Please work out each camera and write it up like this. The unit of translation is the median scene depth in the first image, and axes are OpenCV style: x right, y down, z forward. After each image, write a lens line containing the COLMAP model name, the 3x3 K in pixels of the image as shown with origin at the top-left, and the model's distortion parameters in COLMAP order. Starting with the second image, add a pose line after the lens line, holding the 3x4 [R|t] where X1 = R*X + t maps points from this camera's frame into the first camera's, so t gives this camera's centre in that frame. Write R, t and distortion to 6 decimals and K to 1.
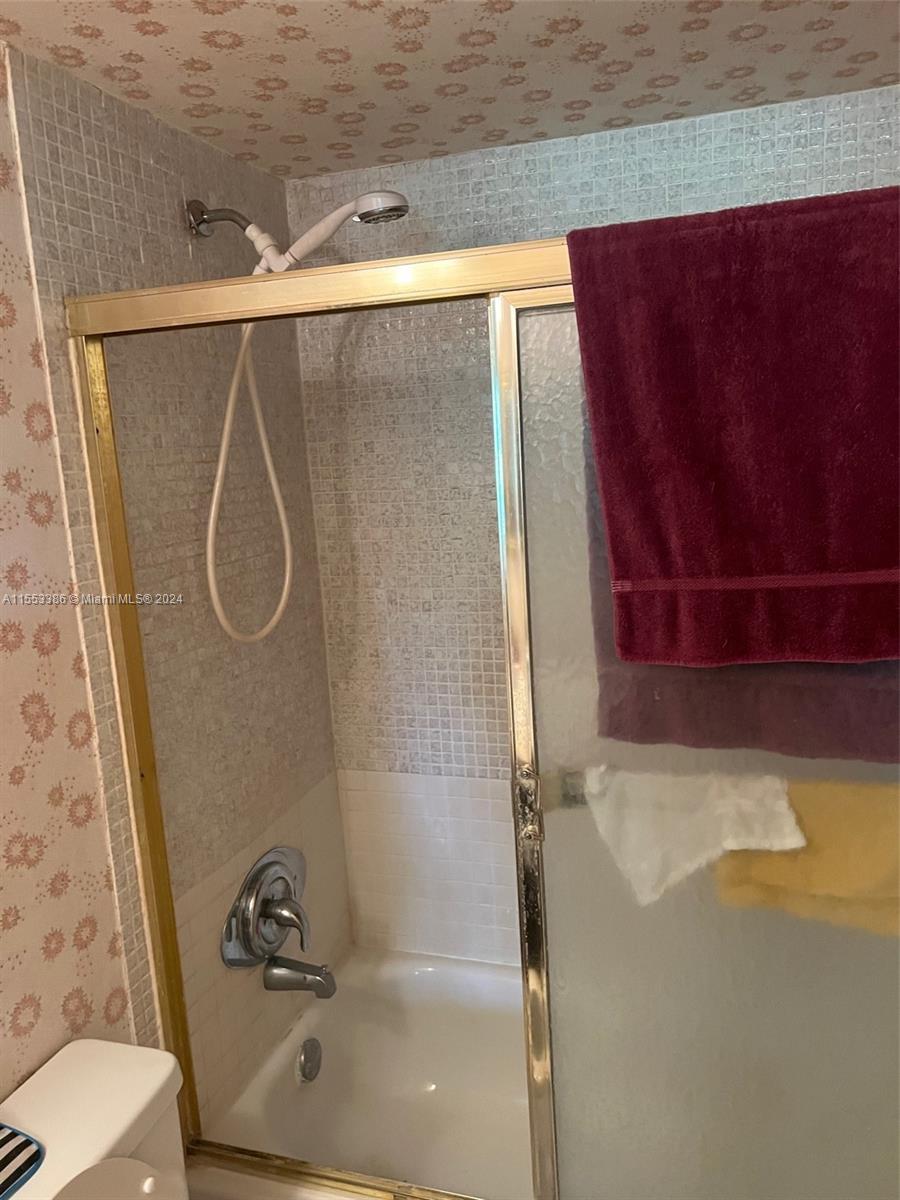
lens RADIAL K [[916.0, 0, 455.5], [0, 916.0, 593.7], [0, 0, 1]] dist [0.056984, -0.063116]
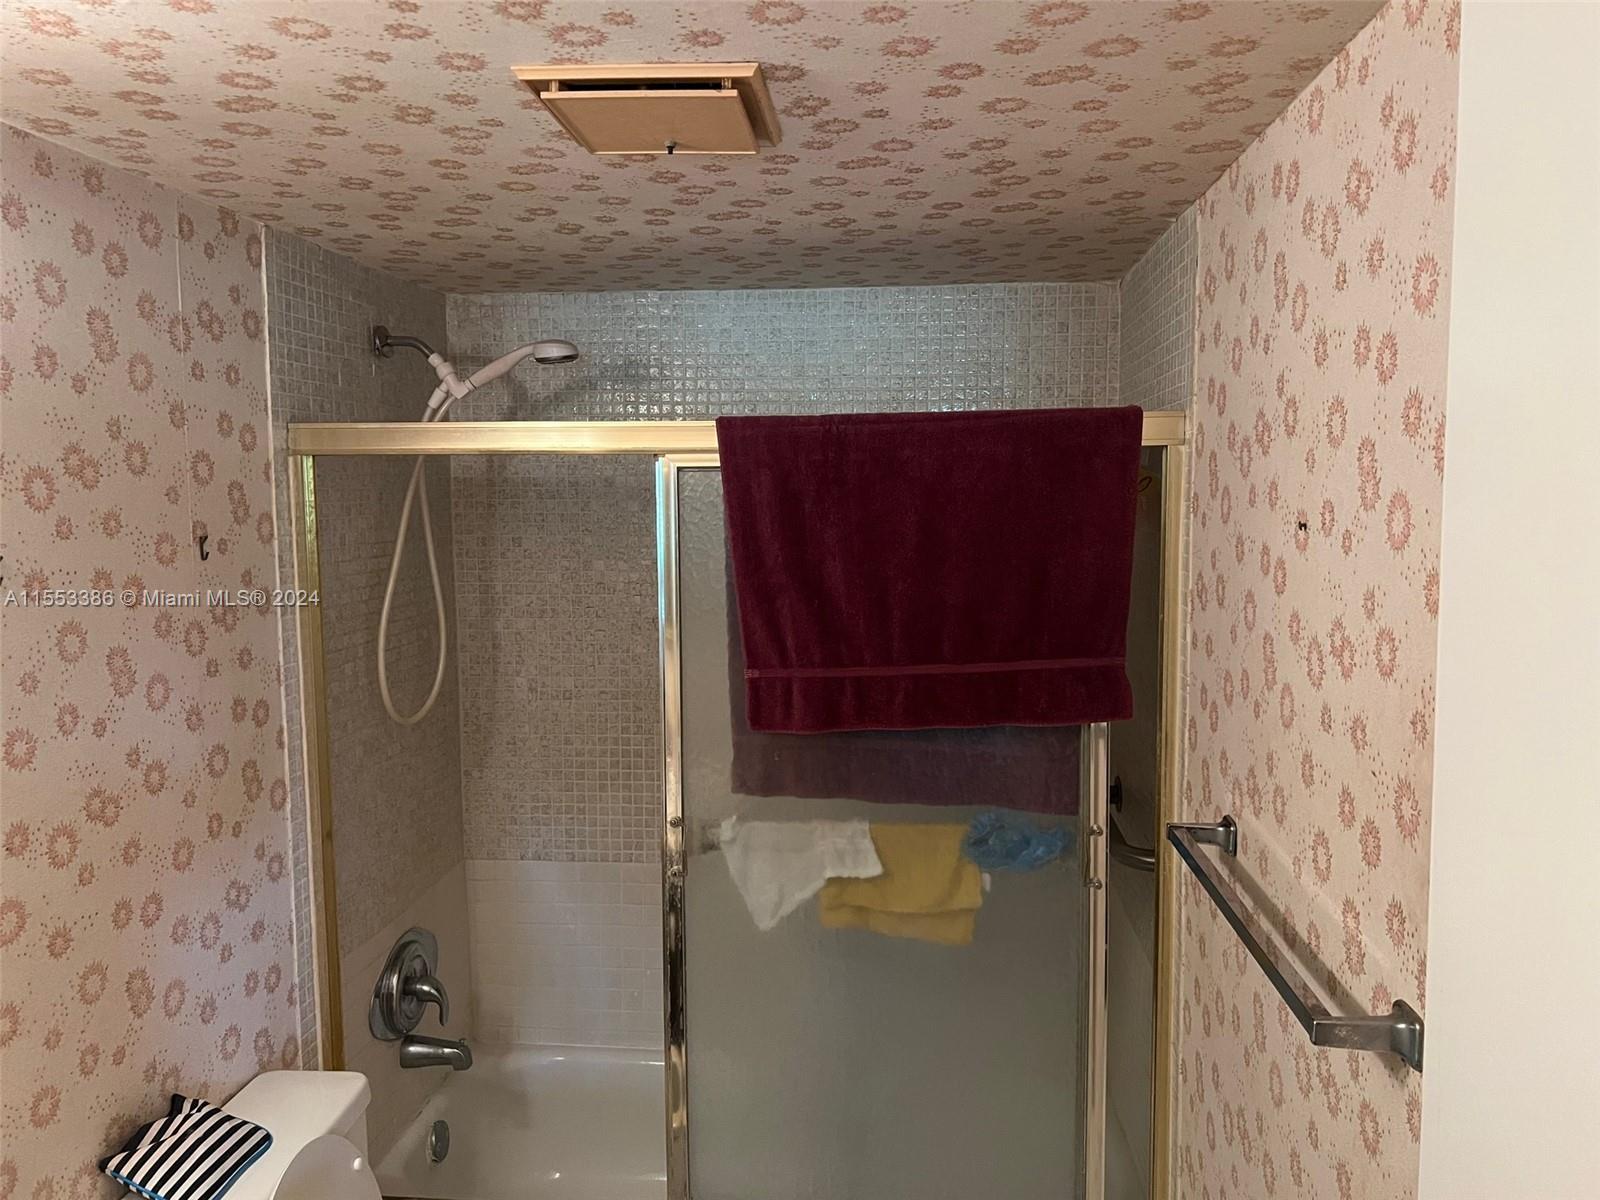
lens RADIAL K [[1221.4, 0, 797.5], [0, 1221.4, 594.6], [0, 0, 1]] dist [0.056984, -0.063116]
pose [[0.976324, 0.031212, 0.214051, -0.110849], [-0.013141, 0.996266, -0.085332, 0.021952], [-0.215915, 0.080499, 0.973088, -0.607122]]
